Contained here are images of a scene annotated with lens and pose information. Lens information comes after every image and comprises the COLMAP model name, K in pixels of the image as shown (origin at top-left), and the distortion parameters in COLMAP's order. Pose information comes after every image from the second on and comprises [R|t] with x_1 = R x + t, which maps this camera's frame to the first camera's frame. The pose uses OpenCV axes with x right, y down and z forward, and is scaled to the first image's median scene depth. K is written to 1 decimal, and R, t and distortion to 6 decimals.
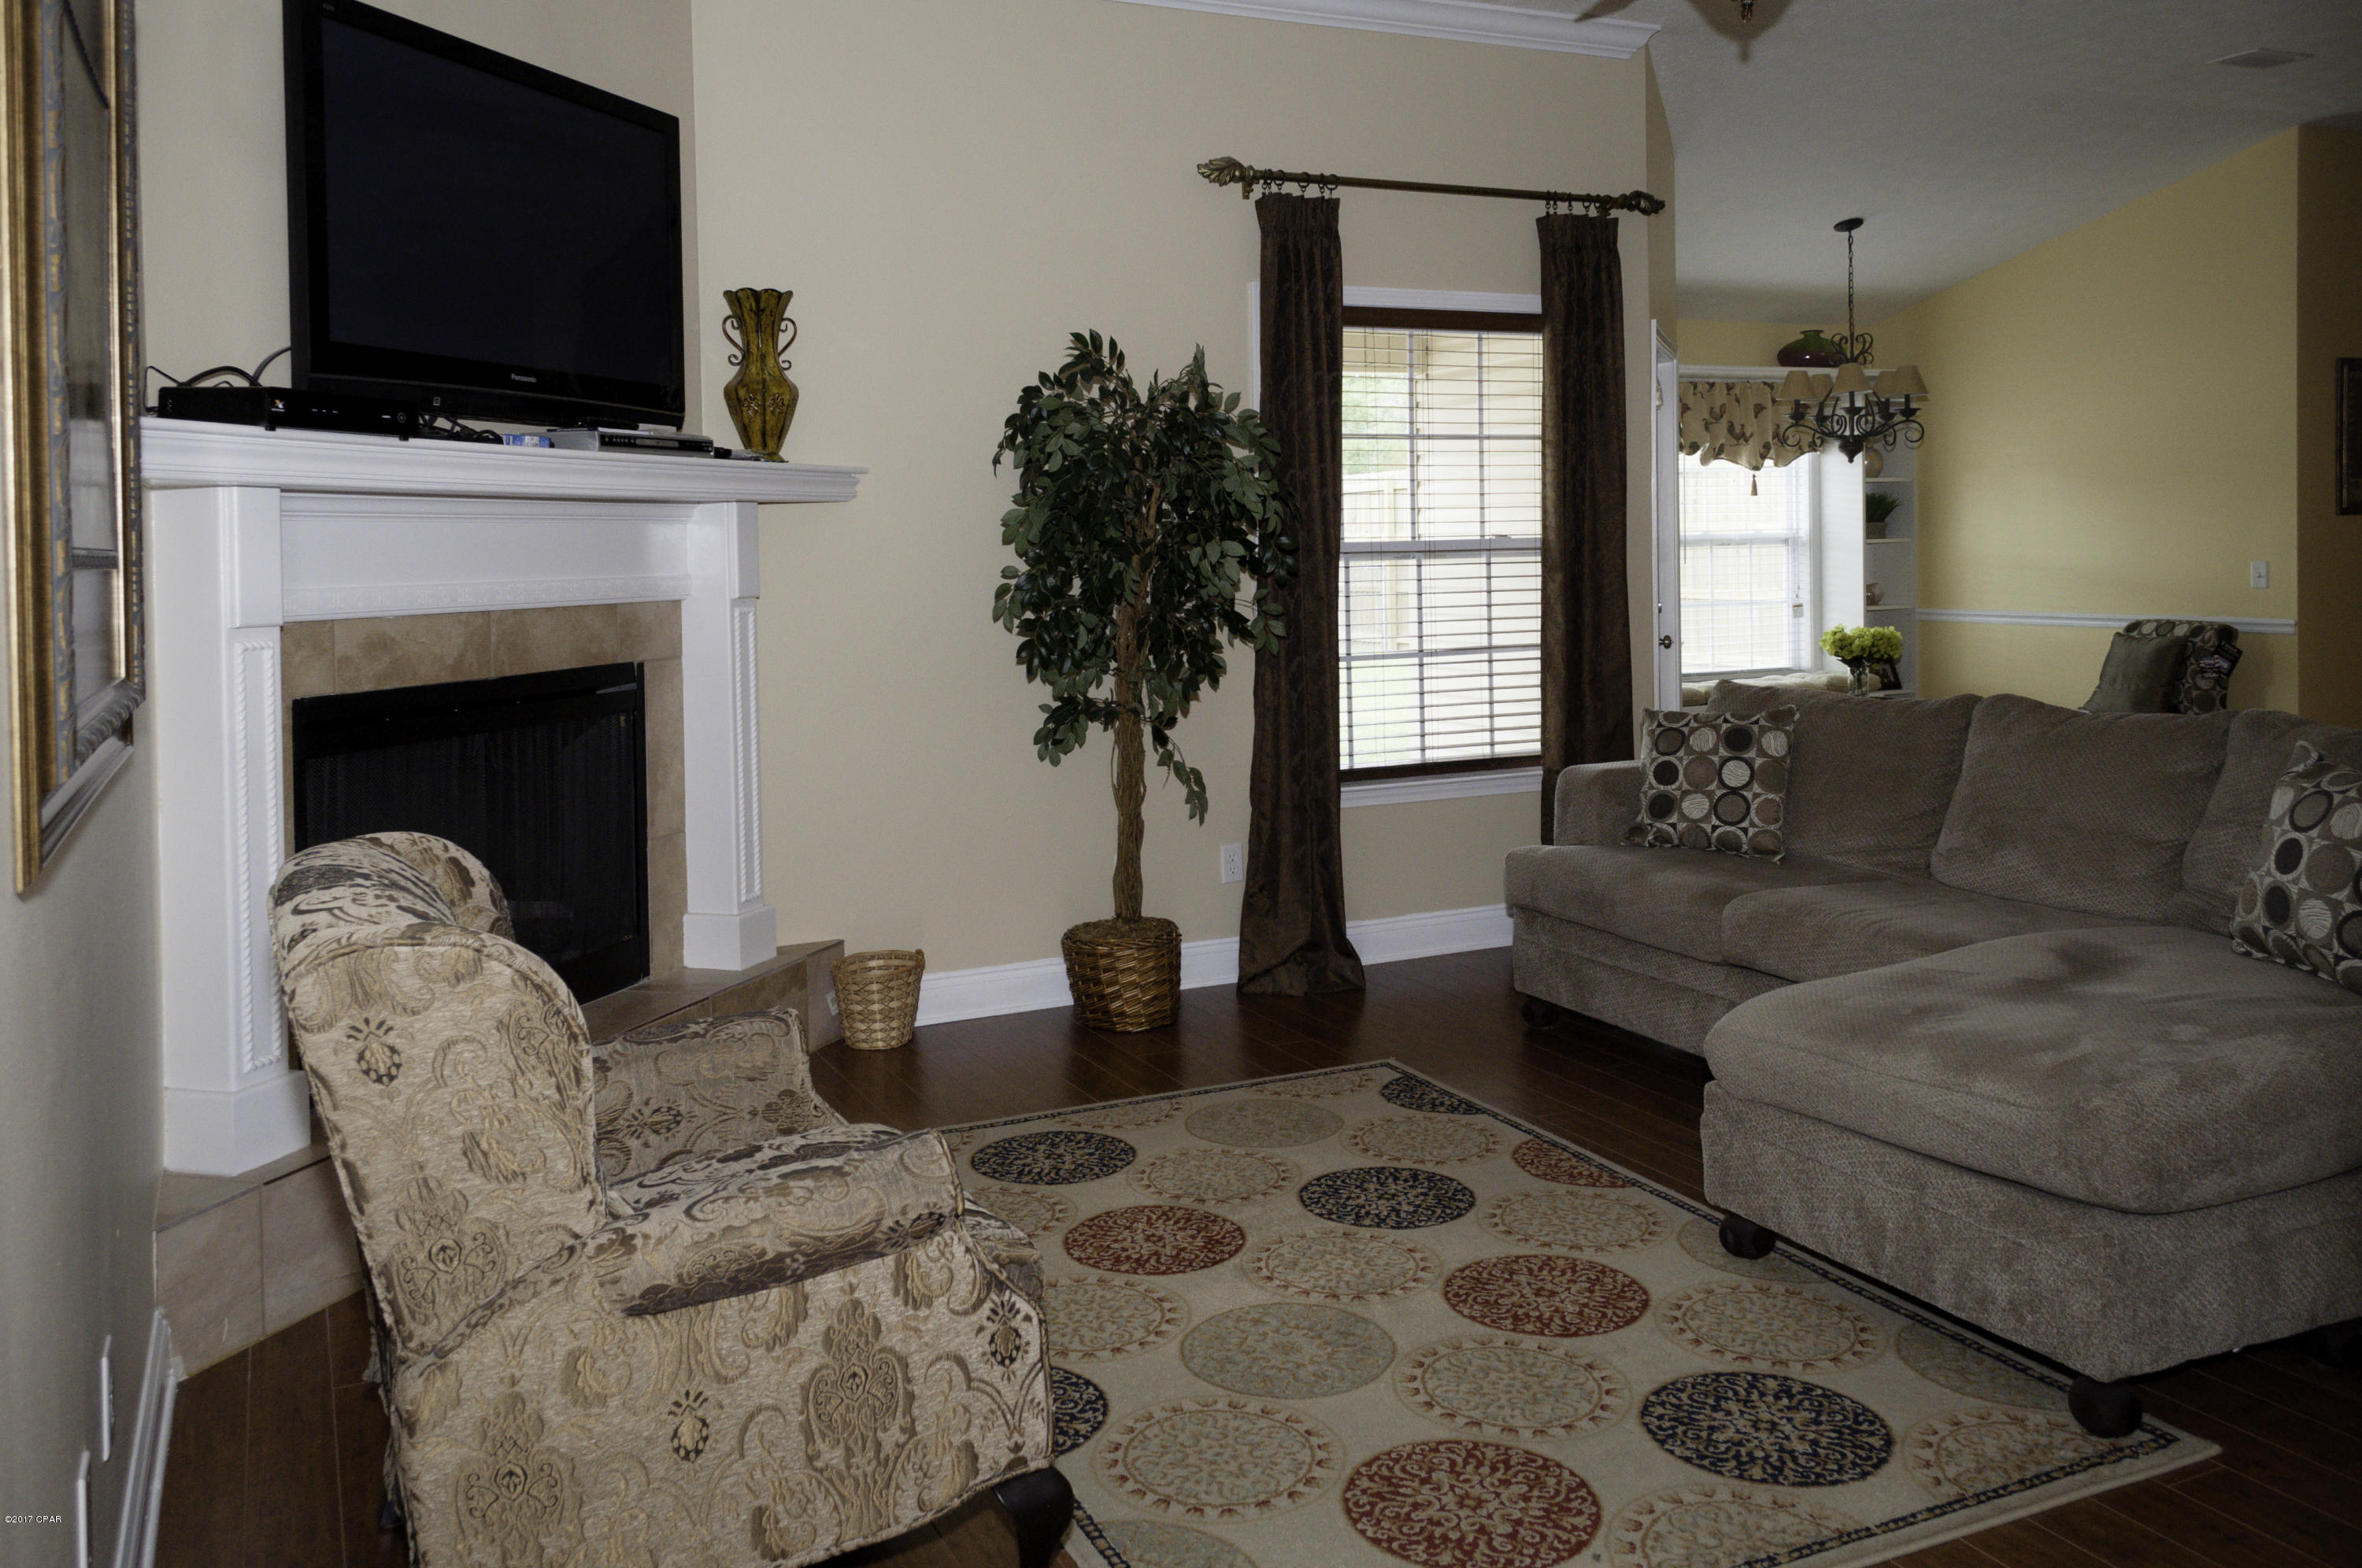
lens RADIAL K [[1846.7, 0, 1183.6], [0, 1846.7, 574.3], [0, 0, 1]] dist [0.038115, -0.004893]
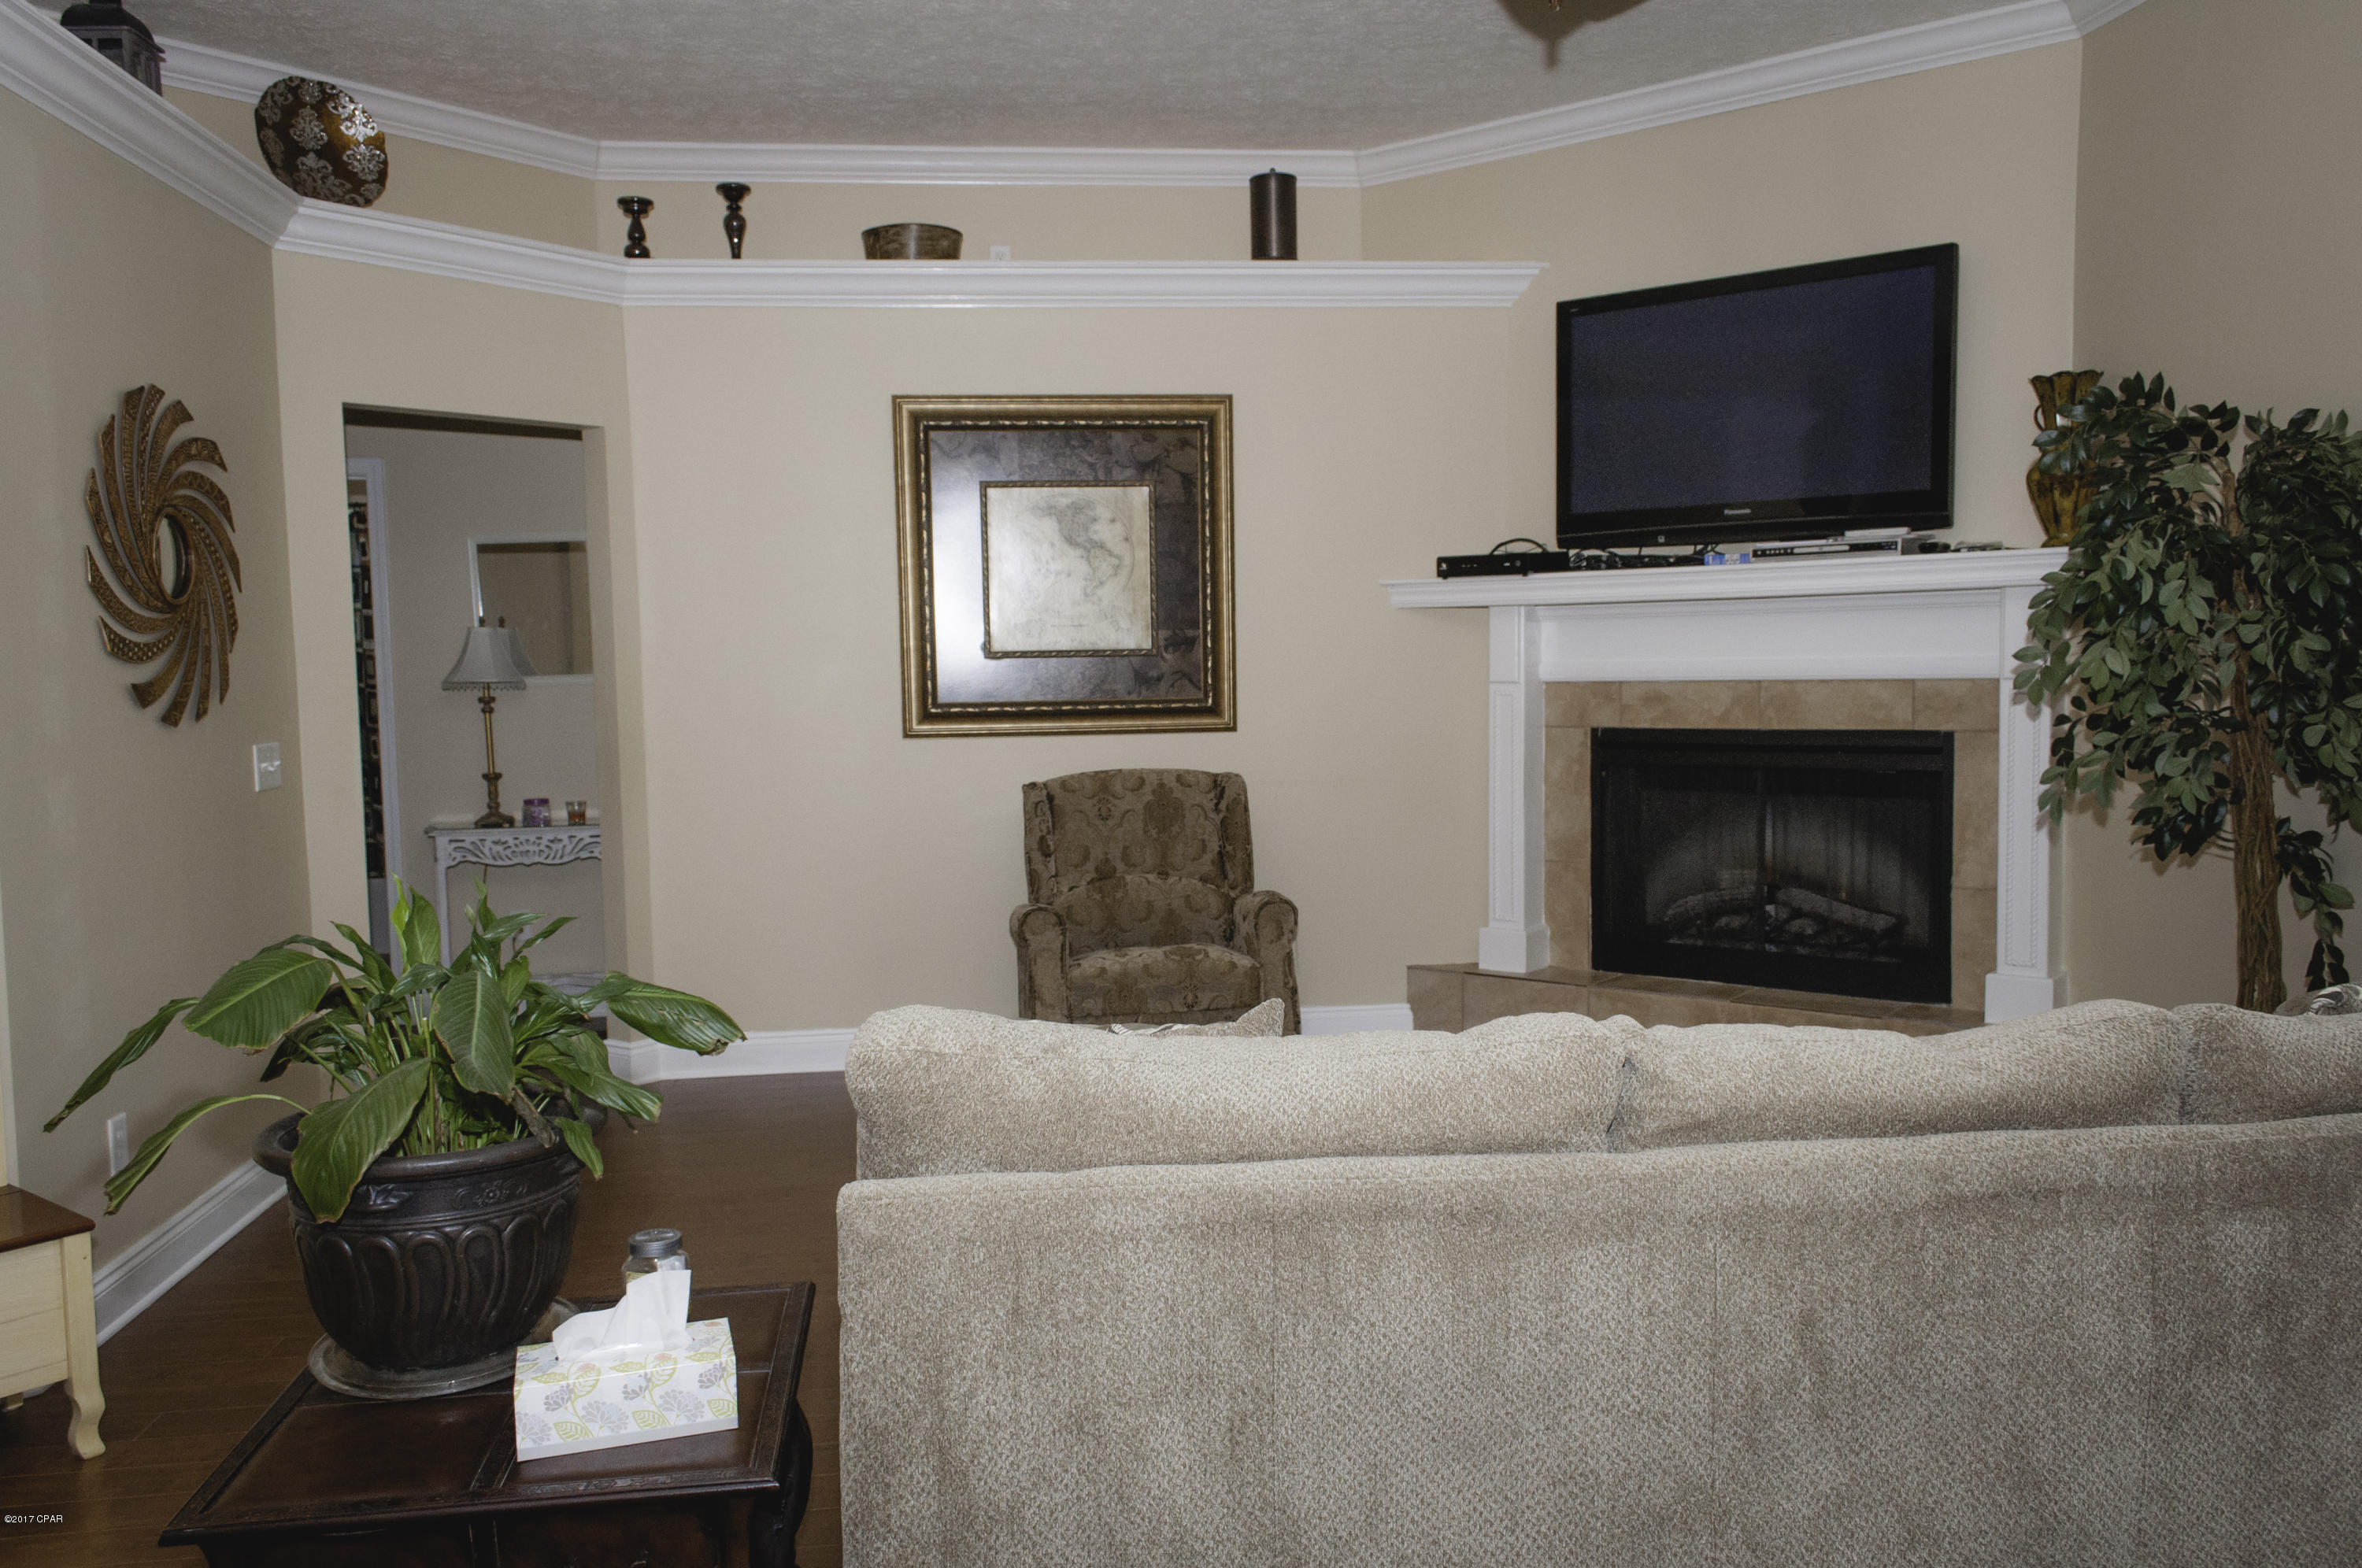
lens RADIAL K [[1805.9, 0, 1181.0], [0, 1805.9, 784.0], [0, 0, 1]] dist [0.033175, -0.008093]
pose [[-0.326112, 0.092084, -0.940835, 0.757627], [0.005533, 0.995413, 0.095508, -0.024973], [0.945315, 0.025941, -0.325126, 0.751600]]
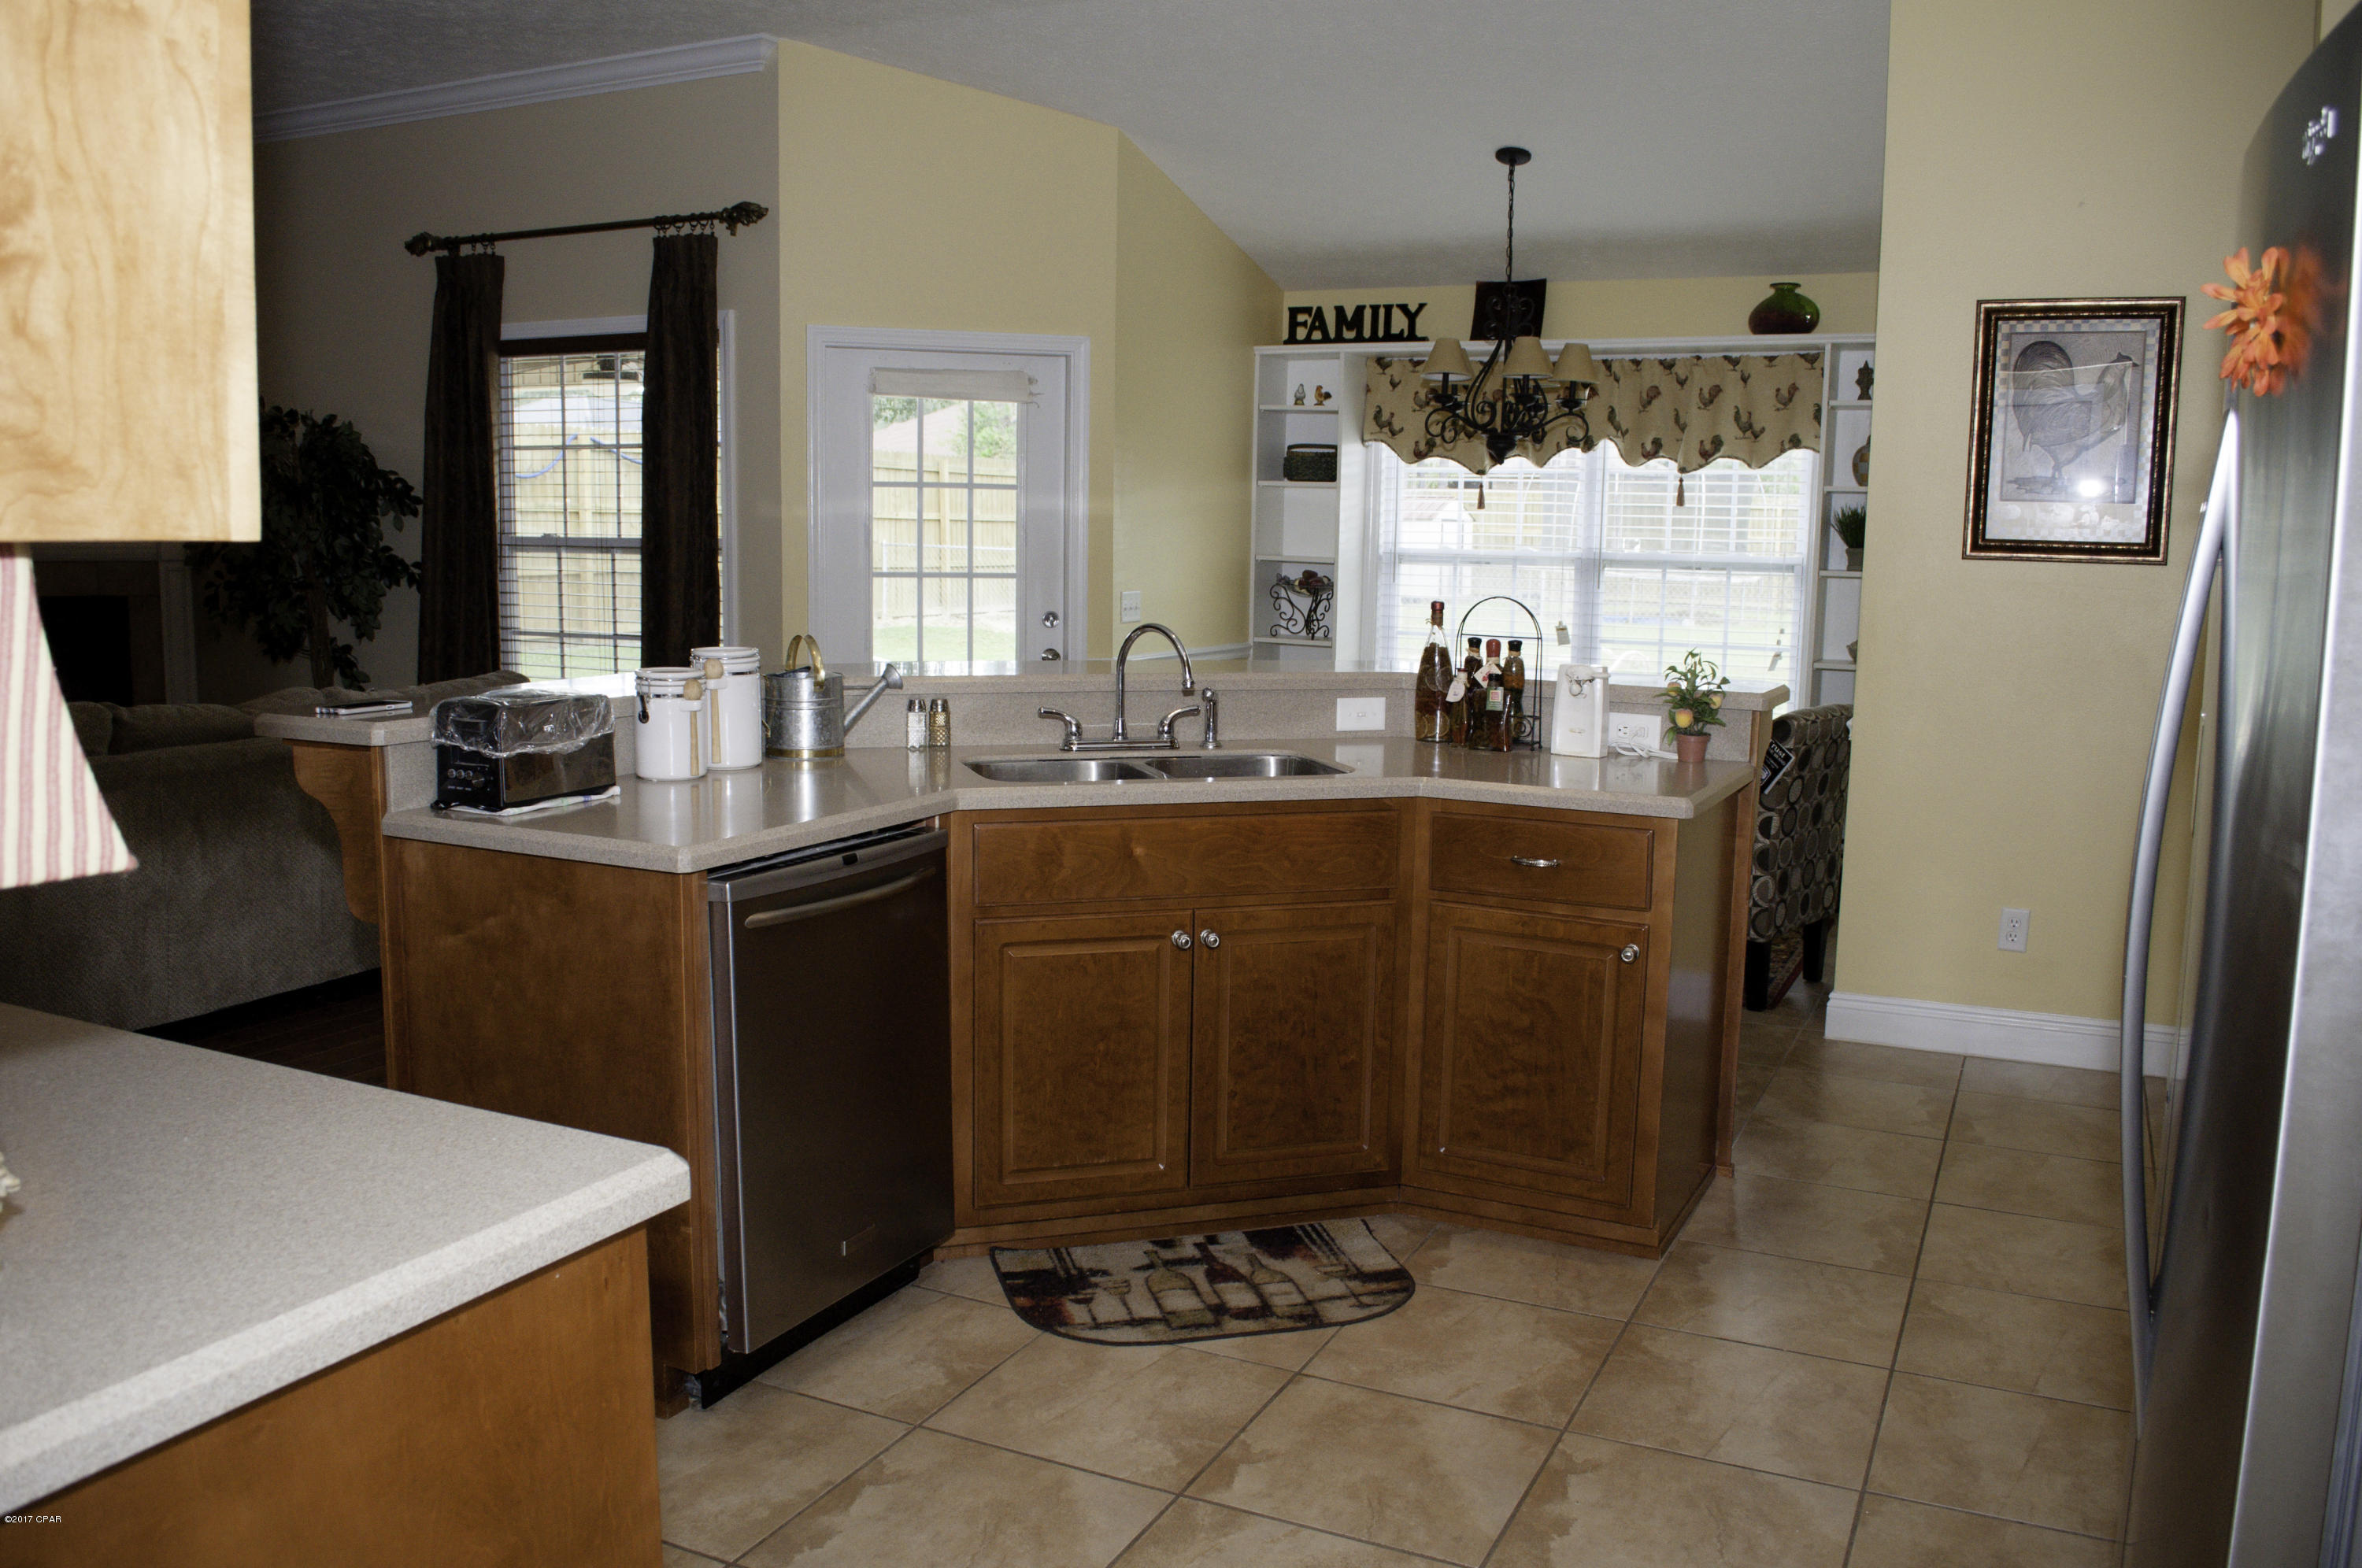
lens RADIAL K [[1866.7, 0, 1181.0], [0, 1866.7, 784.0], [0, 0, 1]] dist [-0.049844, -0.003411]
pose [[0.623930, 0.122107, -0.771881, 1.337244], [-0.039491, 0.991382, 0.124909, -0.026324], [0.780481, -0.047452, 0.623375, 0.578306]]
